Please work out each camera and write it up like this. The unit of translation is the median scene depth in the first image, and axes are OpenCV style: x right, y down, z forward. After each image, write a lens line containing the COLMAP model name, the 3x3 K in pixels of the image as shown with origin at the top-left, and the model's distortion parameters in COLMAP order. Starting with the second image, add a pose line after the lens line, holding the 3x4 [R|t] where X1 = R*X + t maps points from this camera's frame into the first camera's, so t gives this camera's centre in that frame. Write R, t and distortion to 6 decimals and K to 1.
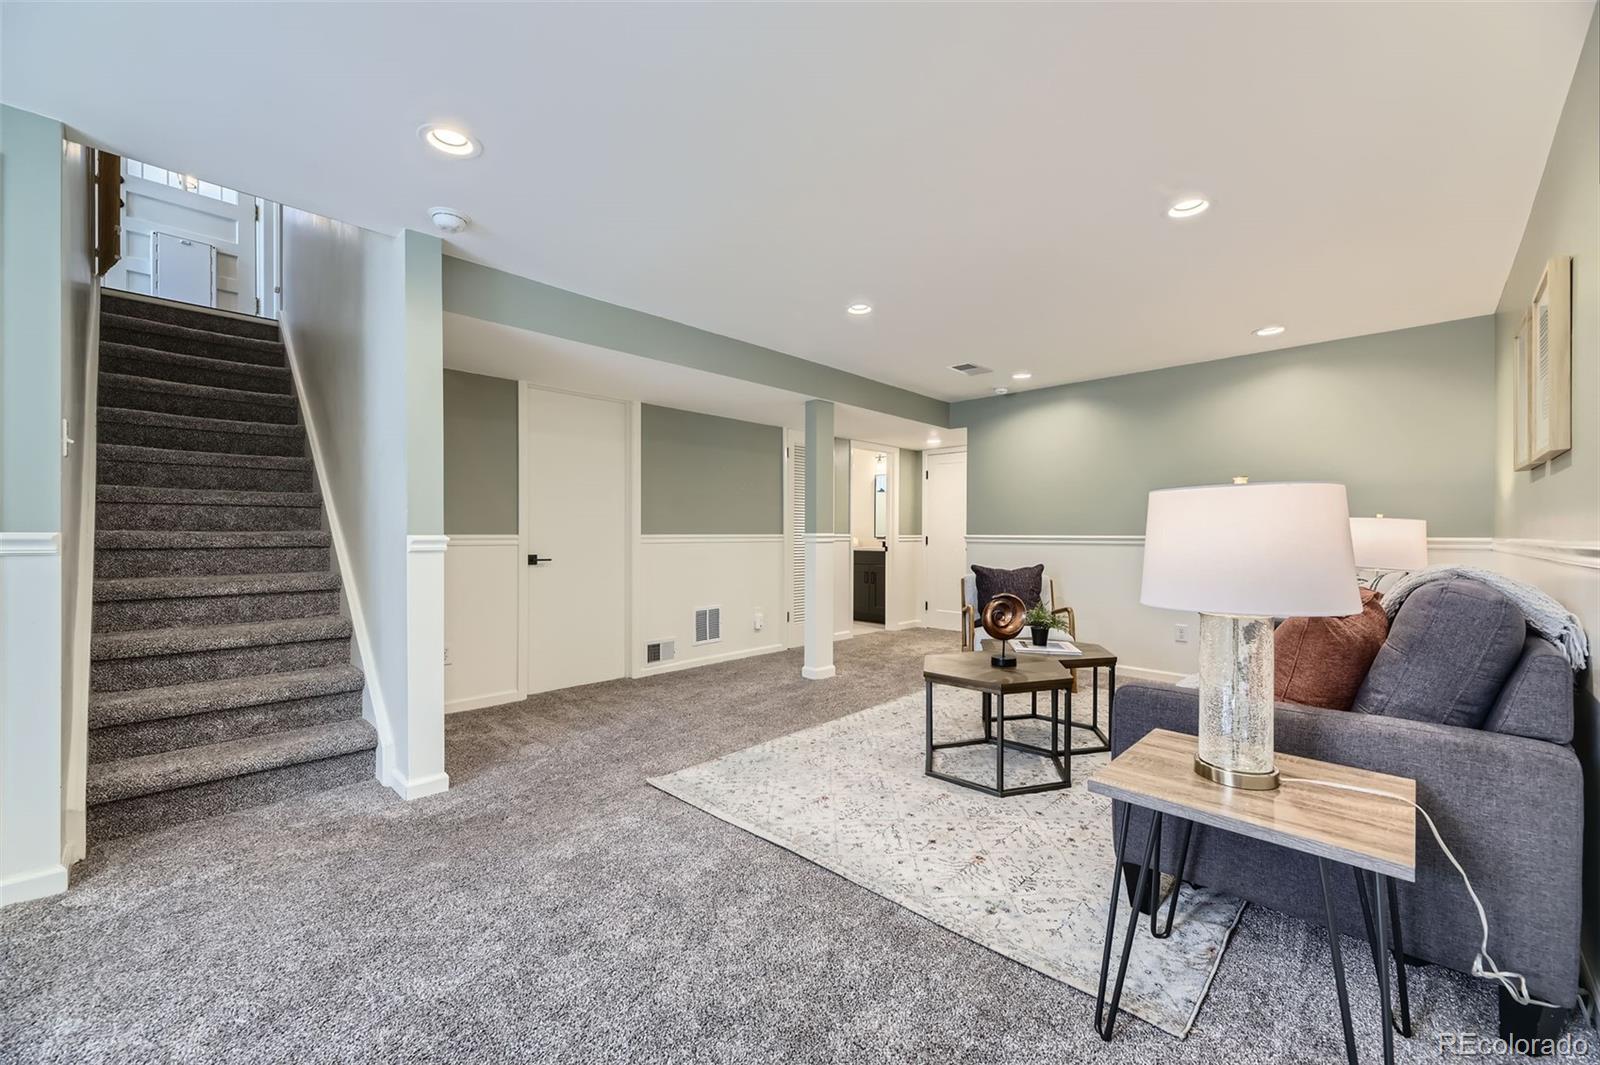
lens RADIAL K [[651.5, 0, 789.7], [0, 651.5, 536.0], [0, 0, 1]] dist [0.013861, -0.000569]
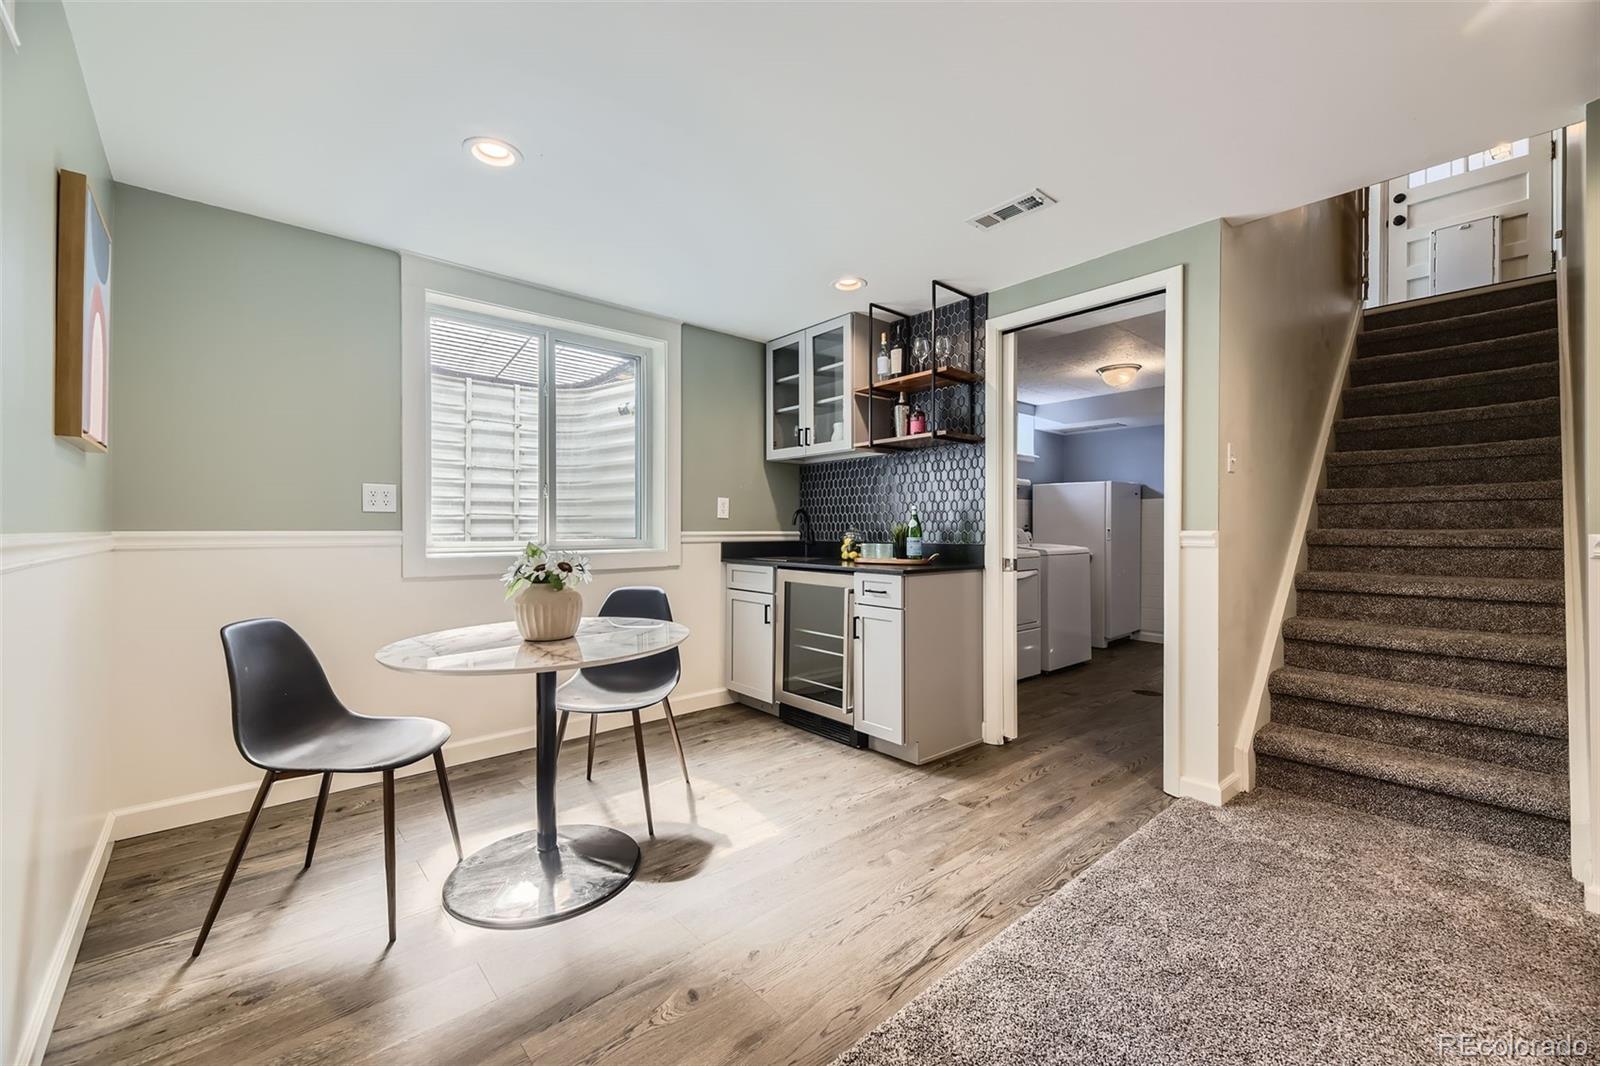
lens RADIAL K [[651.5, 0, 800.4], [0, 651.5, 528.4], [0, 0, 1]] dist [0.013861, -0.000569]
pose [[-0.070834, -0.003930, -0.997480, 0.183276], [-0.004851, 0.999982, -0.003596, -0.000961], [0.997476, 0.004584, -0.070852, 0.194021]]
